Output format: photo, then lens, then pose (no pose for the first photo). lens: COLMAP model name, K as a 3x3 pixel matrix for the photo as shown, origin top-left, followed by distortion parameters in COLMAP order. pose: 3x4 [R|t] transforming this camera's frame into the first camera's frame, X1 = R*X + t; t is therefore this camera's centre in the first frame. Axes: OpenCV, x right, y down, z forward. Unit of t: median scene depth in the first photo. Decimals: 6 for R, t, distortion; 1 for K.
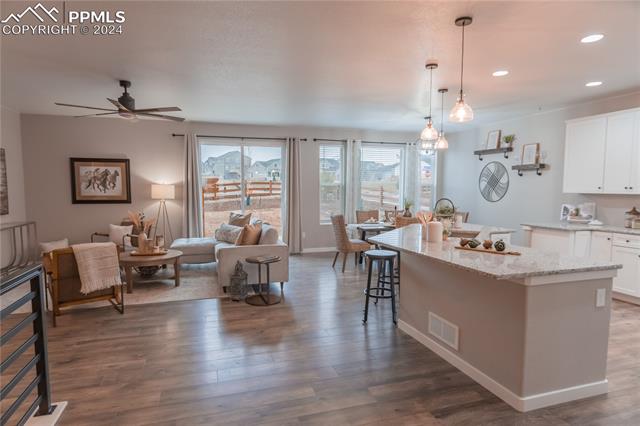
lens RADIAL K [[379.3, 0, 318.9], [0, 379.3, 218.8], [0, 0, 1]] dist [-0.006858, 0.001764]
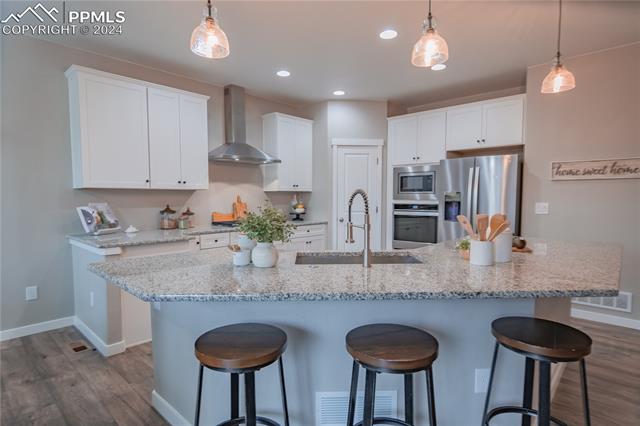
lens RADIAL K [[359.9, 0, 321.3], [0, 359.9, 221.0], [0, 0, 1]] dist [-0.000888, 0.000212]
pose [[-0.515969, -0.069303, 0.853799, -0.040383], [0.063015, 0.990950, 0.118517, -0.059615], [-0.854286, 0.114953, -0.506933, 0.967931]]
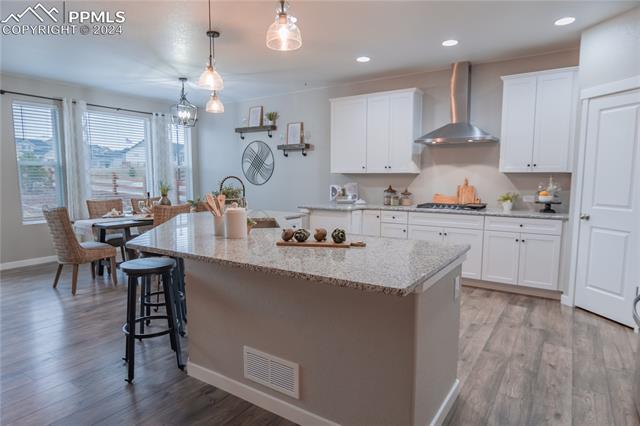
lens RADIAL K [[379.3, 0, 318.9], [0, 379.3, 218.8], [0, 0, 1]] dist [-0.006858, 0.001764]
pose [[0.785685, -0.070548, 0.614591, 0.004408], [0.052442, 0.997496, 0.047461, 0.001656], [-0.616400, -0.005059, 0.787417, 0.237572]]
